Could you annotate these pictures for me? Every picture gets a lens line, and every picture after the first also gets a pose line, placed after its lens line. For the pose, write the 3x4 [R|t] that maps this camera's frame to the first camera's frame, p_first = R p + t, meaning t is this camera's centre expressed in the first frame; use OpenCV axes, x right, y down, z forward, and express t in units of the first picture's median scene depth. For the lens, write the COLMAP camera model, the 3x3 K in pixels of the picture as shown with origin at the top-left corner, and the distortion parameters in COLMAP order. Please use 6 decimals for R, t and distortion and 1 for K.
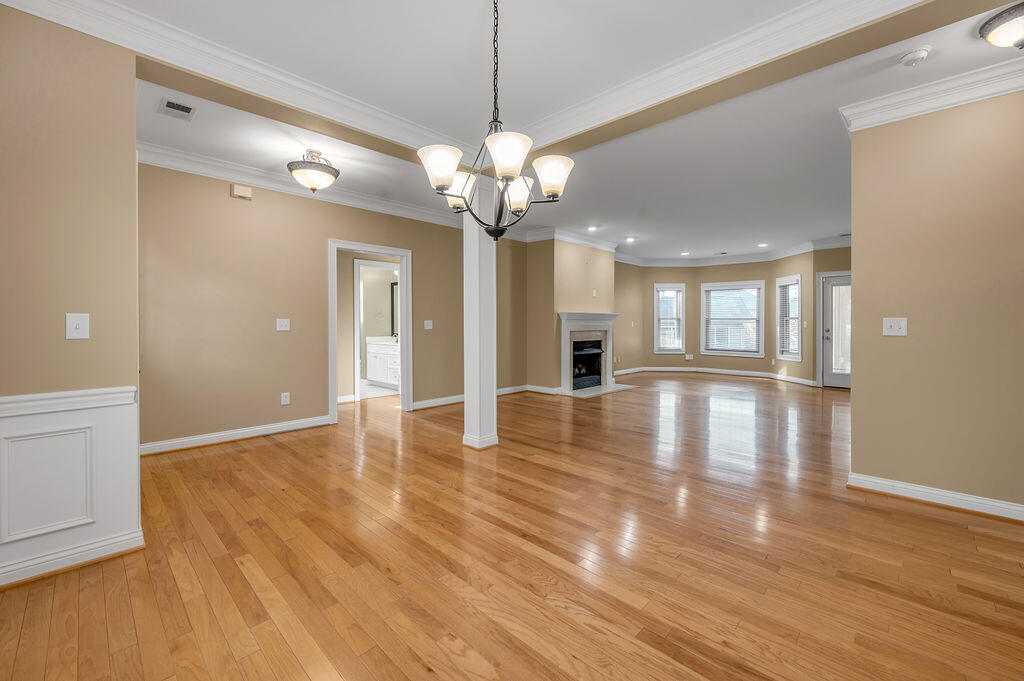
lens RADIAL K [[419.5, 0, 515.7], [0, 419.5, 325.1], [0, 0, 1]] dist [-0.000458, -0.000072]
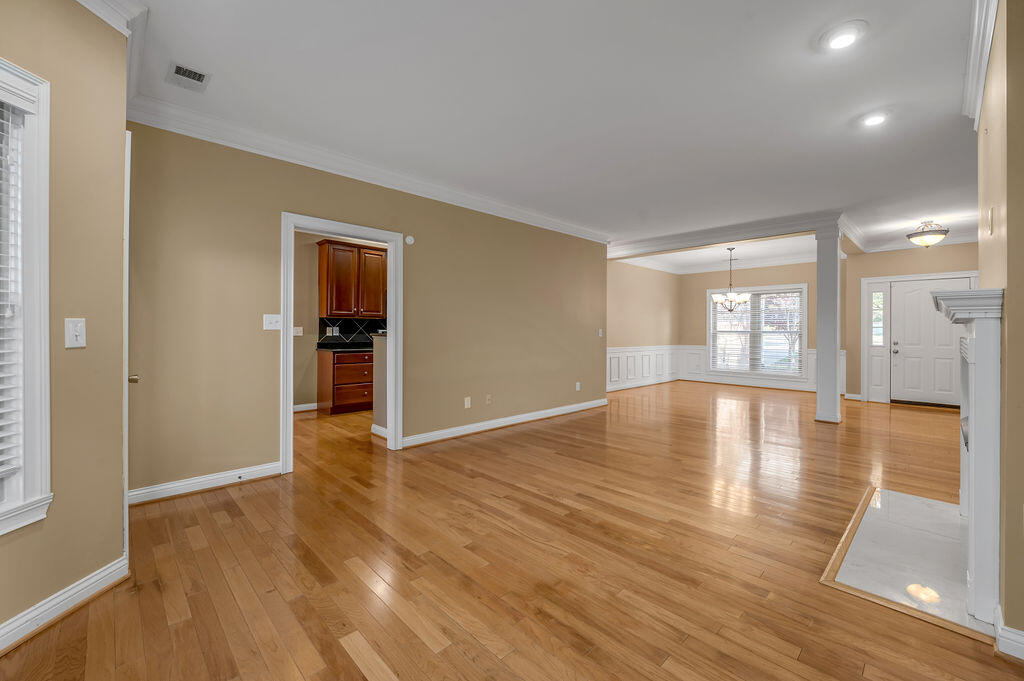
lens RADIAL K [[419.5, 0, 515.7], [0, 419.5, 325.1], [0, 0, 1]] dist [-0.000458, -0.000072]
pose [[-0.999472, -0.007999, 0.031500, 0.439388], [-0.008236, 0.999939, -0.007382, -0.006053], [-0.031439, -0.007638, -0.999476, 1.174421]]
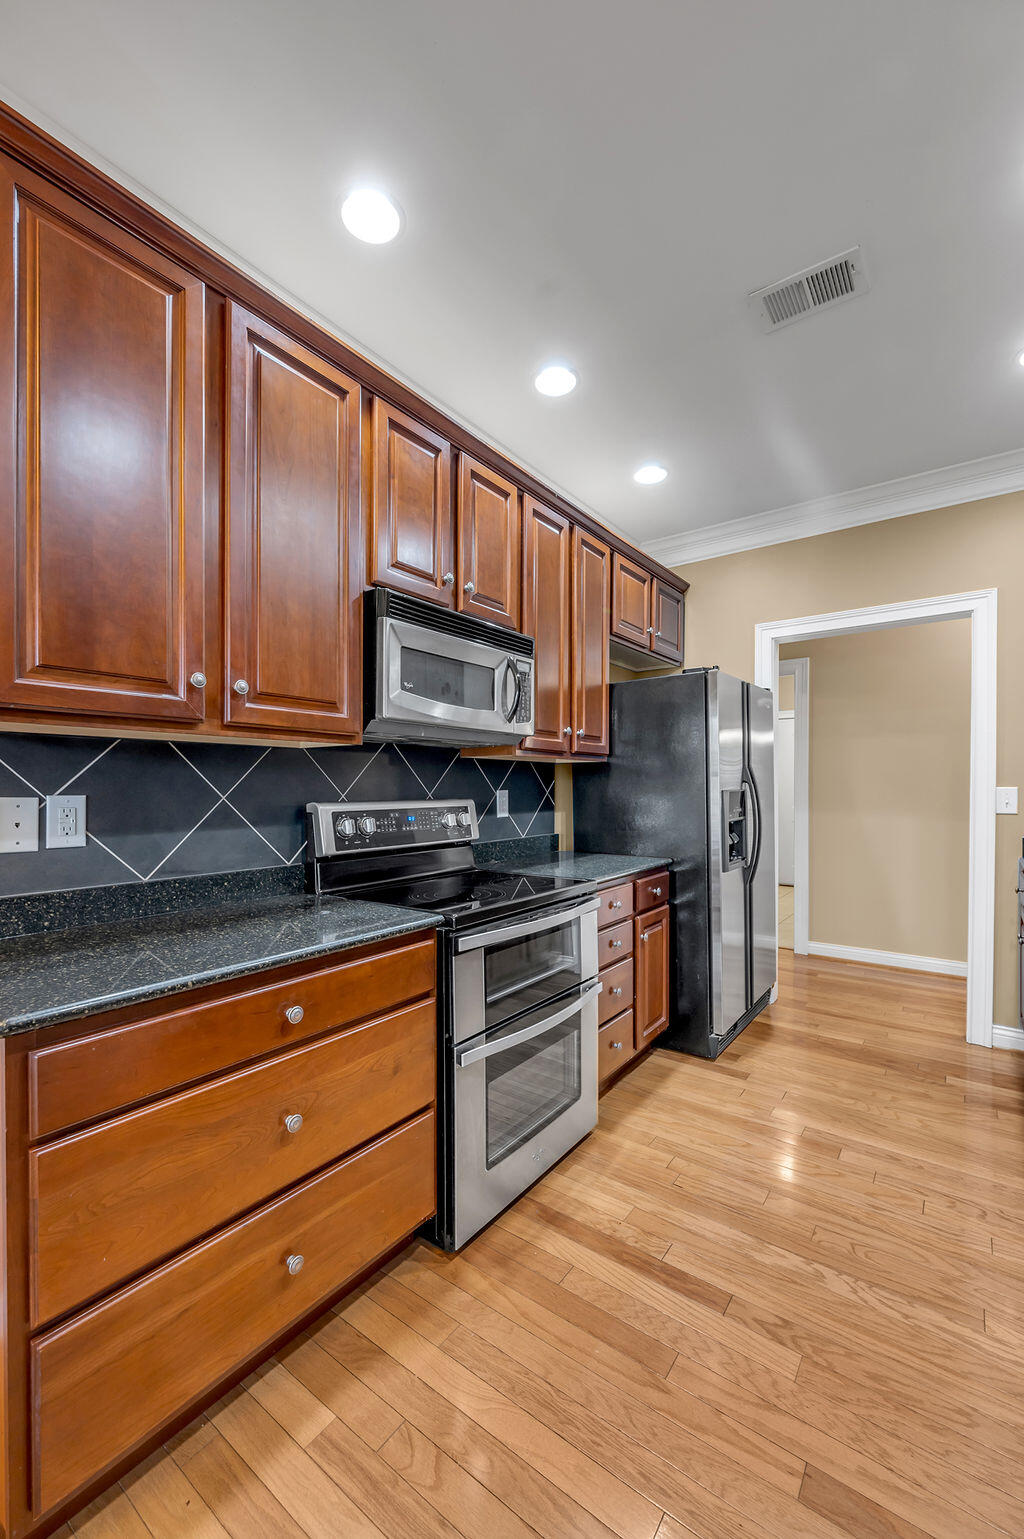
lens RADIAL K [[623.9, 0, 512.0], [0, 623.9, 769.5], [0, 0, 1]] dist [0.000233, -0.000003]
pose [[-0.991879, -0.005110, -0.127085, 0.684307], [-0.005186, 0.999987, 0.000267, -0.015143], [0.127082, 0.000924, -0.991892, 0.618045]]
